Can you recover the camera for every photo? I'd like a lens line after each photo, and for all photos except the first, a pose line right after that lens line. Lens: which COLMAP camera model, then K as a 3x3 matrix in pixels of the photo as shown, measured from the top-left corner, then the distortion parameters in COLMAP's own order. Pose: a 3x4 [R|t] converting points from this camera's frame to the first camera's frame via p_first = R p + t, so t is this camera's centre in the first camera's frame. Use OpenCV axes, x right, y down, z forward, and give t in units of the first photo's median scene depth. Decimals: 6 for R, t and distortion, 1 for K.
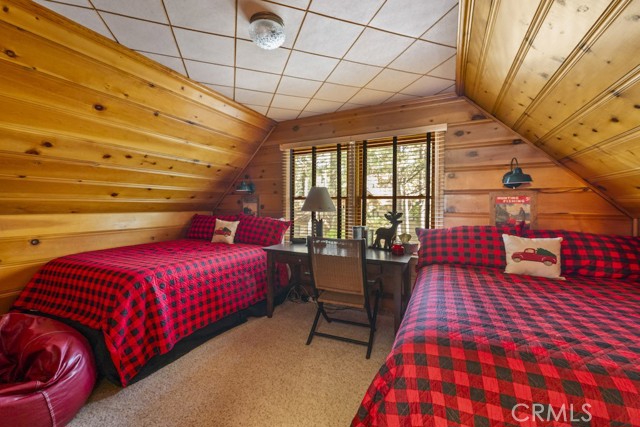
lens RADIAL K [[258.5, 0, 317.5], [0, 258.5, 213.0], [0, 0, 1]] dist [-0.001570, 0.000005]
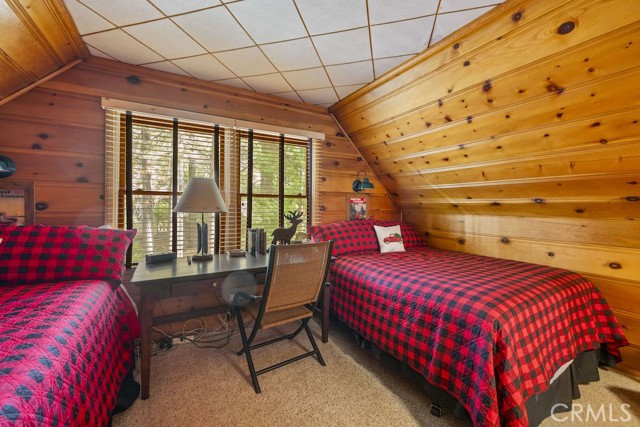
lens RADIAL K [[258.5, 0, 320.1], [0, 258.5, 209.8], [0, 0, 1]] dist [-0.001570, 0.000005]
pose [[0.554922, -0.016906, 0.831731, -0.498875], [0.017129, 0.999814, 0.008894, -0.017400], [-0.831726, 0.009311, 0.555108, 0.395594]]
